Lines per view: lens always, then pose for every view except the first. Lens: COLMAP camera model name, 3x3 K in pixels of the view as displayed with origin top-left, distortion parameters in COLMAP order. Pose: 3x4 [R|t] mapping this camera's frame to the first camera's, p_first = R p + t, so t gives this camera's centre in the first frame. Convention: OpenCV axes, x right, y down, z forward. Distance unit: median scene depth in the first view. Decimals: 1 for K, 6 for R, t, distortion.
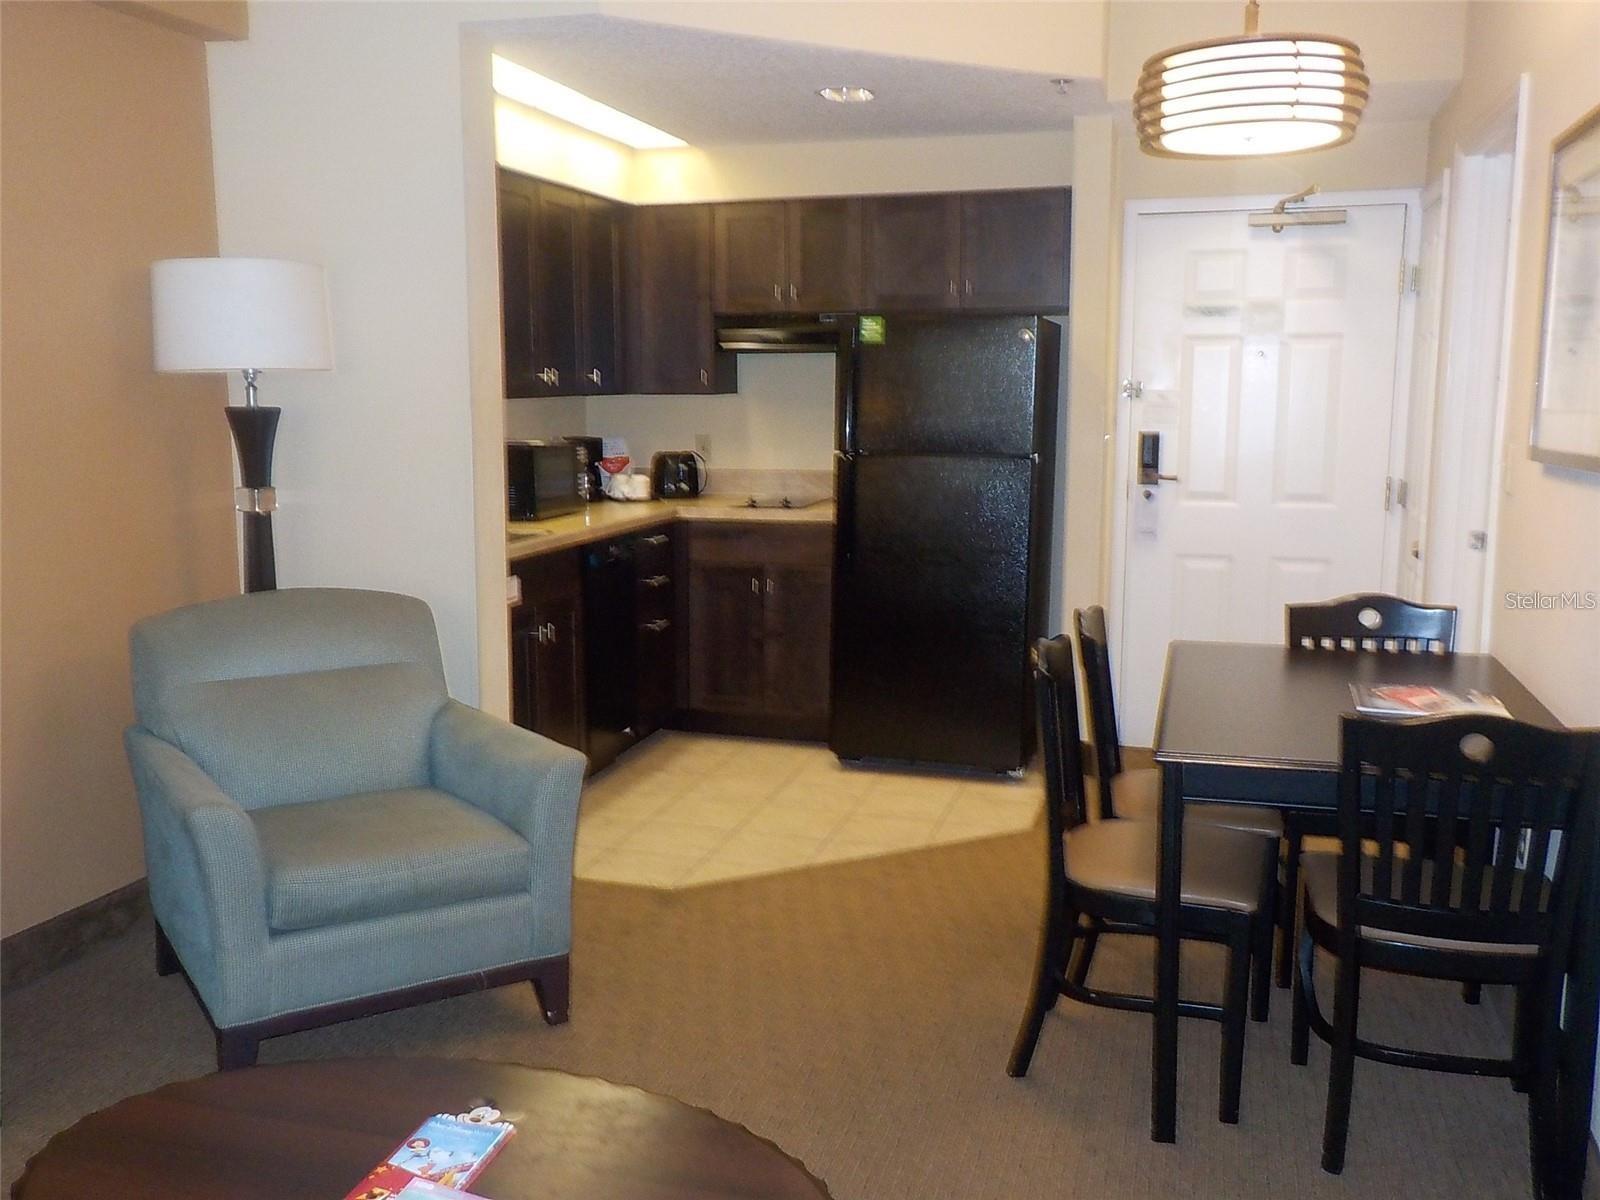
lens RADIAL K [[1532.5, 0, 800.0], [0, 1532.5, 600.0], [0, 0, 1]] dist [0.080218, 0.003995]
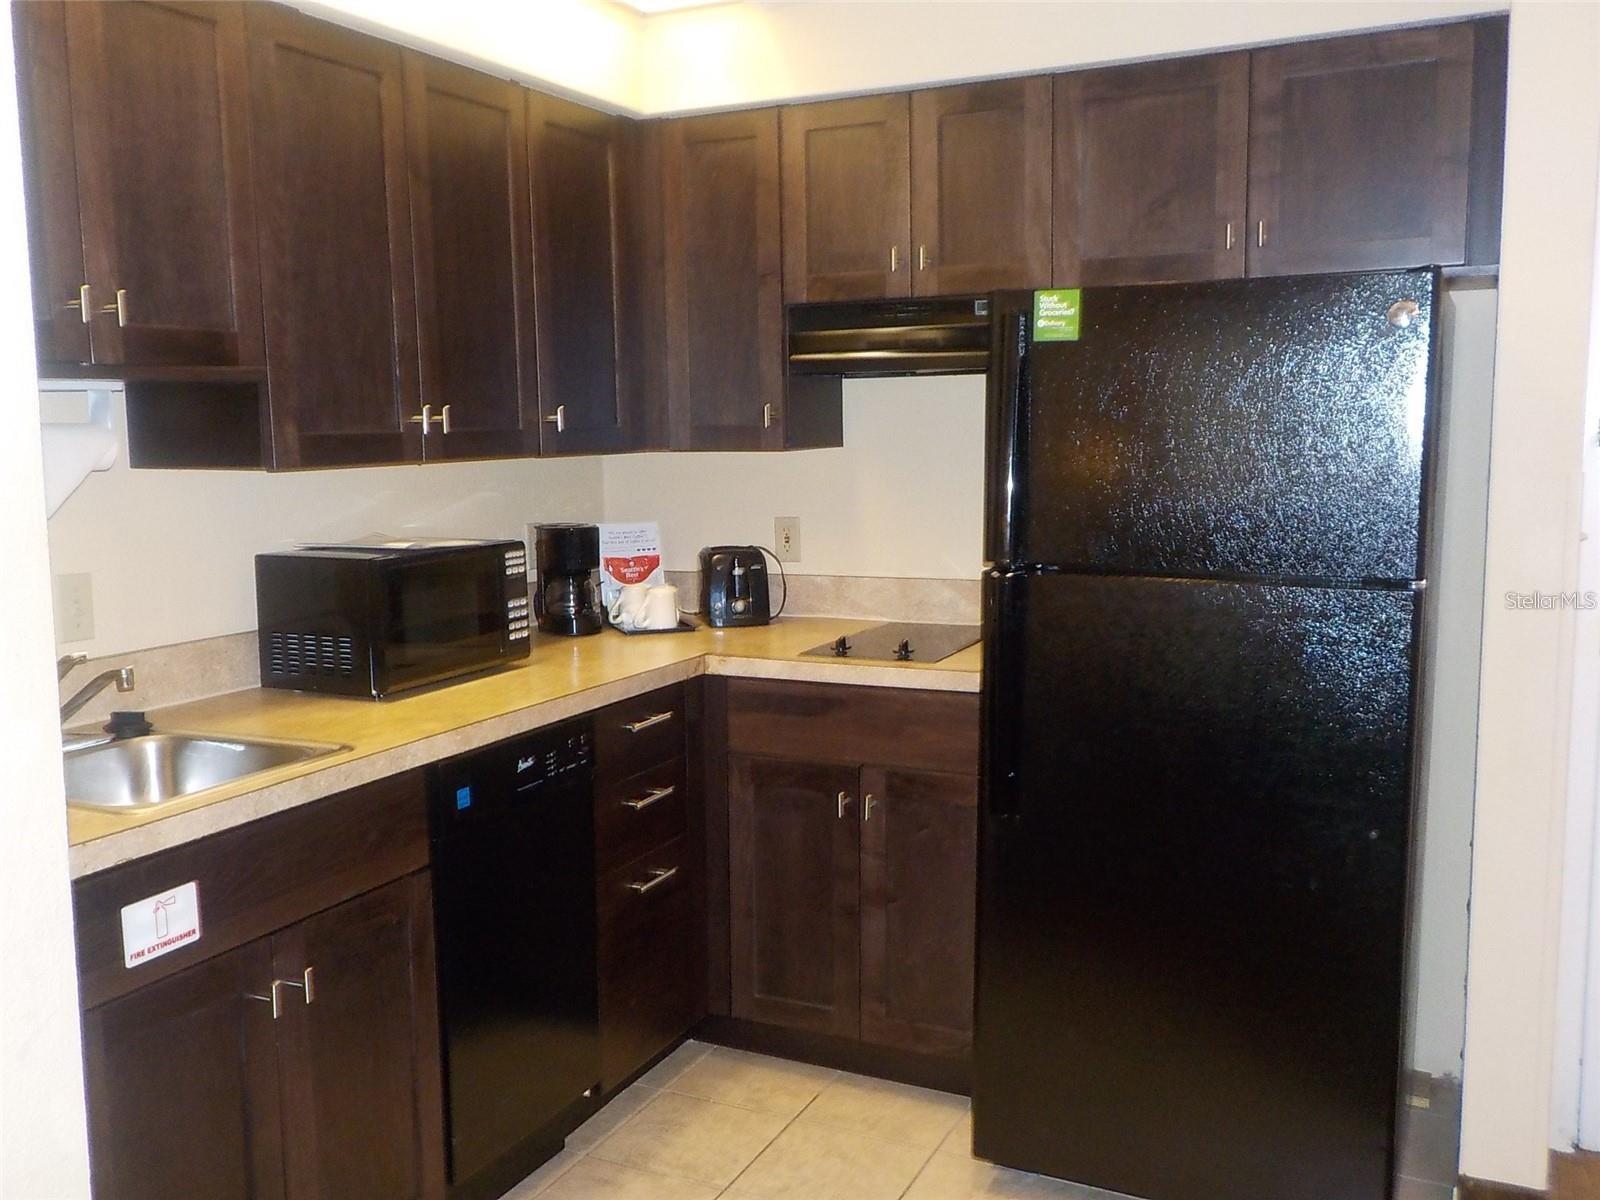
lens RADIAL K [[1532.5, 0, 800.0], [0, 1532.5, 600.0], [0, 0, 1]] dist [0.080218, 0.003995]
pose [[0.986594, 0.008370, -0.162977, 0.042357], [-0.012084, 0.999689, -0.021811, -0.067622], [0.162743, 0.023487, 0.986389, 0.459472]]
